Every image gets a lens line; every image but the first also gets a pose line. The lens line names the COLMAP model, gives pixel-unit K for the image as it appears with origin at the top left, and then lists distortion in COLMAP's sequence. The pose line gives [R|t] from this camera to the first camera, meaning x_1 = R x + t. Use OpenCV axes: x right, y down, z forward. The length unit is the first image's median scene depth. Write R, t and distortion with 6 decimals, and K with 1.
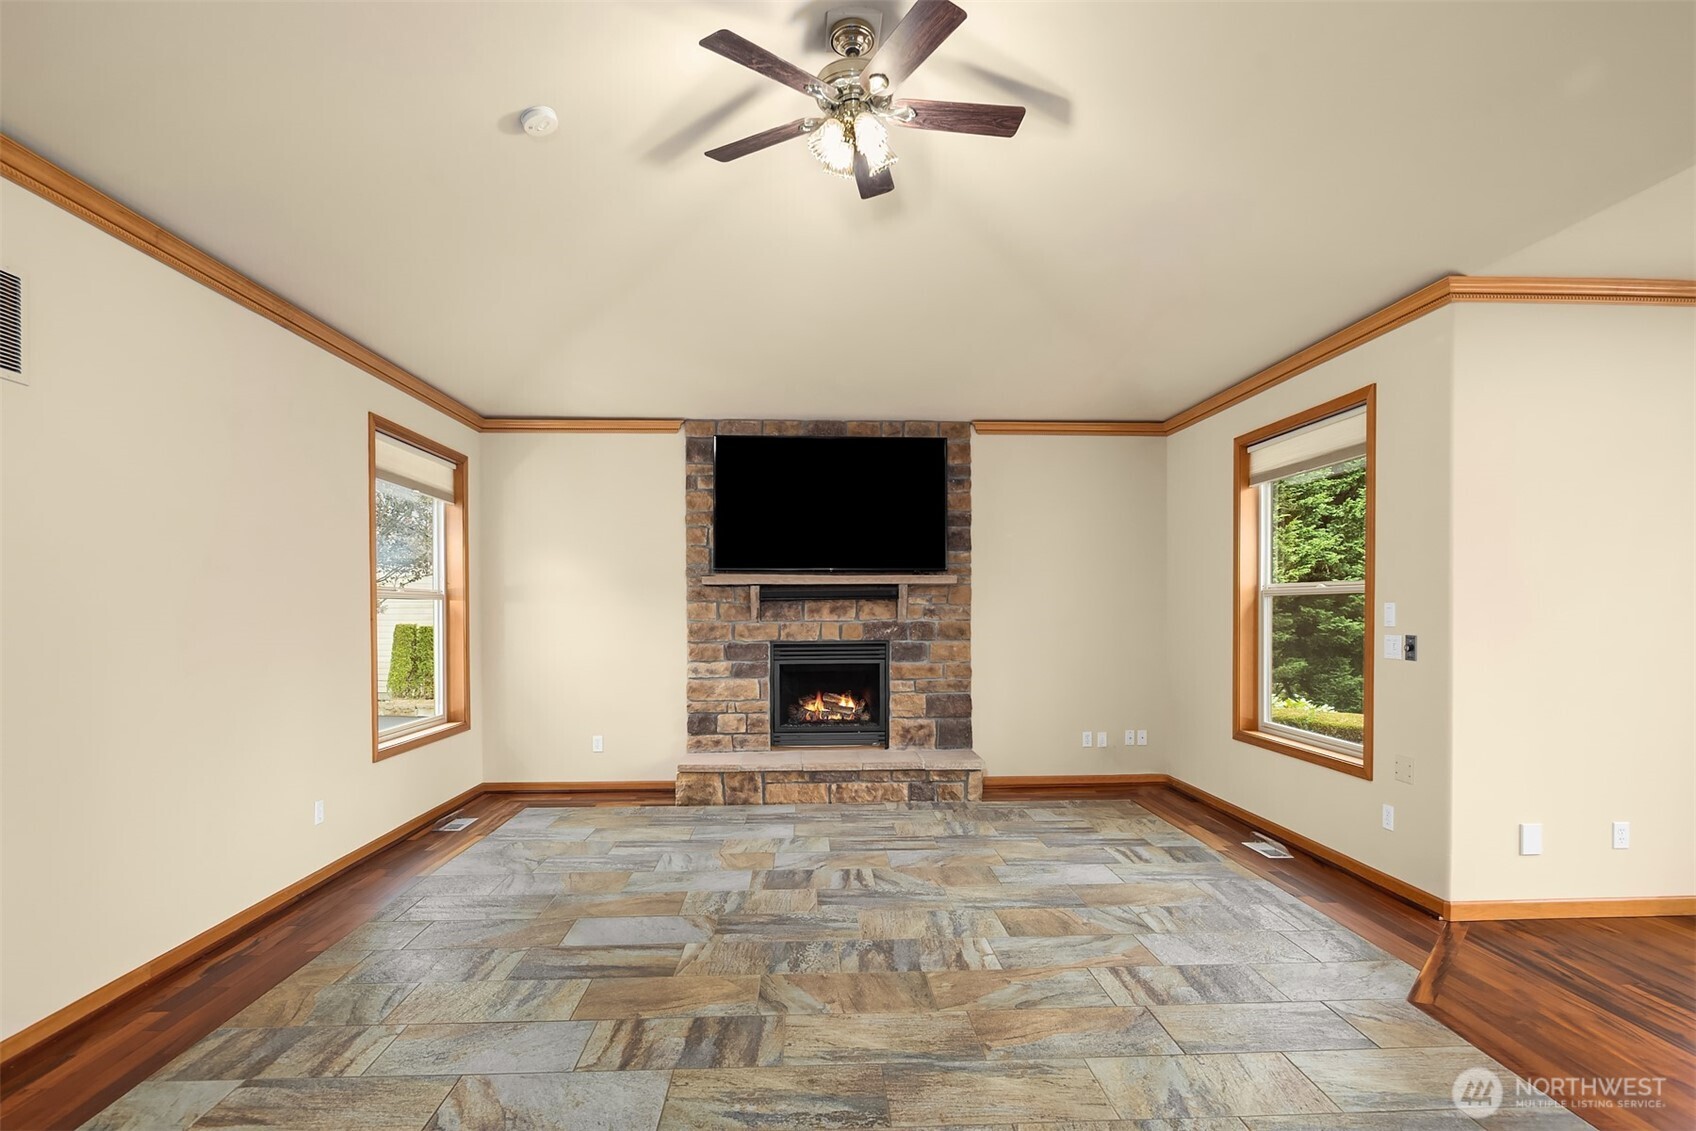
lens RADIAL K [[831.0, 0, 842.3], [0, 831.0, 622.8], [0, 0, 1]] dist [0.006592, -0.004974]
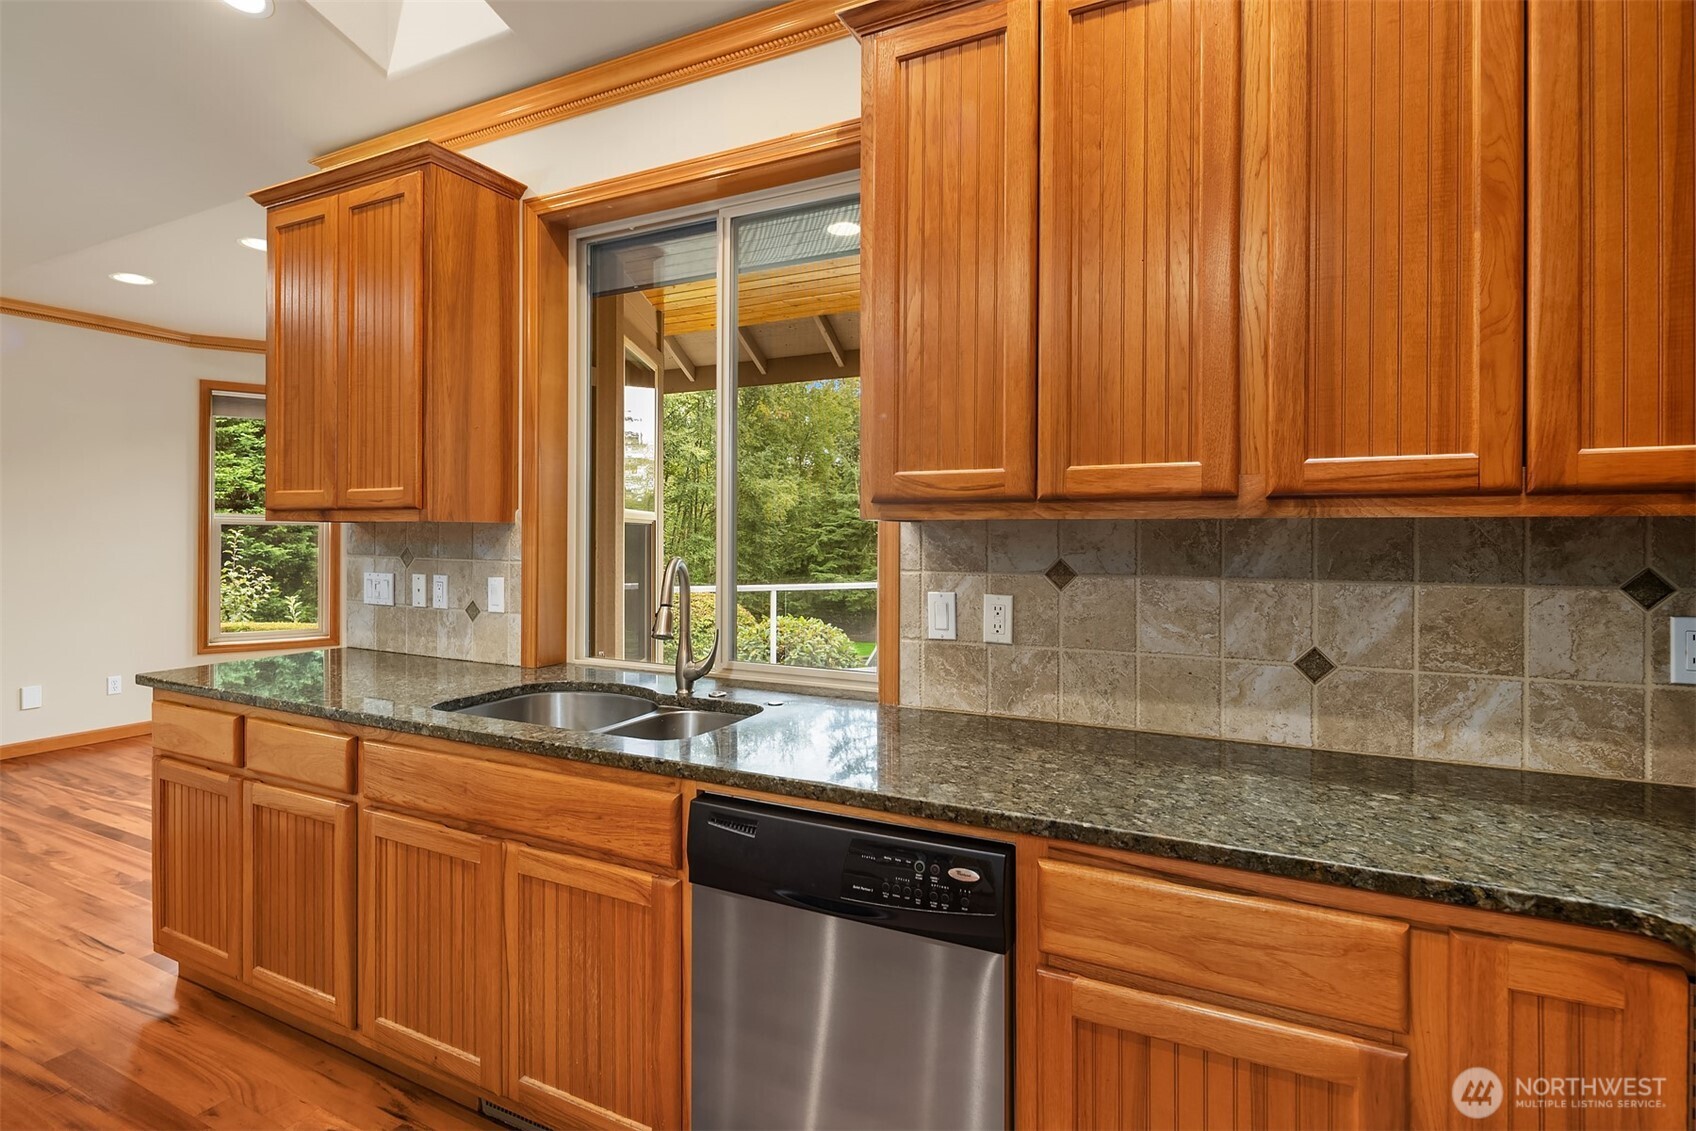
lens RADIAL K [[831.0, 0, 834.5], [0, 831.0, 535.2], [0, 0, 1]] dist [0.006592, -0.004974]
pose [[0.493365, 0.003444, 0.869816, 0.167824], [0.011206, 0.999884, -0.010315, 0.009346], [-0.869750, 0.014836, 0.493269, -0.543286]]
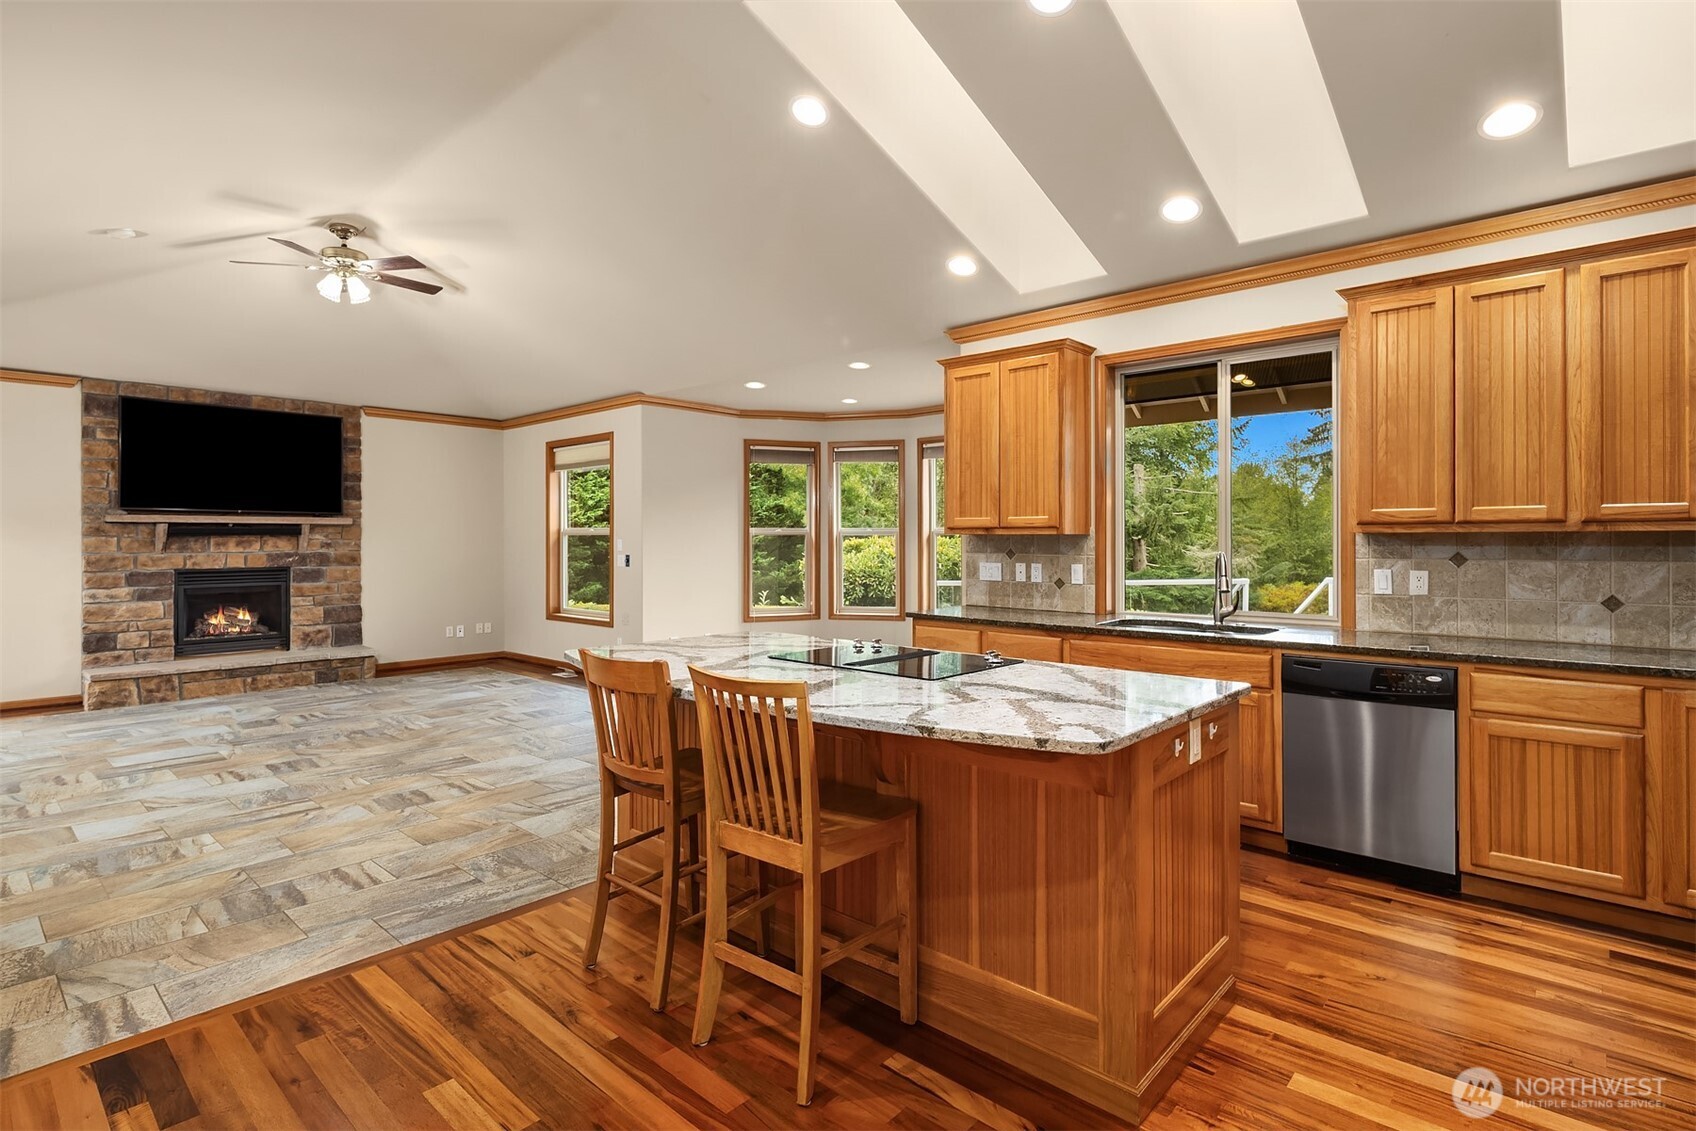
lens RADIAL K [[831.0, 0, 849.0], [0, 831.0, 537.4], [0, 0, 1]] dist [0.006592, -0.004974]
pose [[0.702624, 0.003629, 0.711552, -0.274497], [0.012998, 0.999755, -0.017934, 0.010736], [-0.711442, 0.021849, 0.702405, -0.574426]]
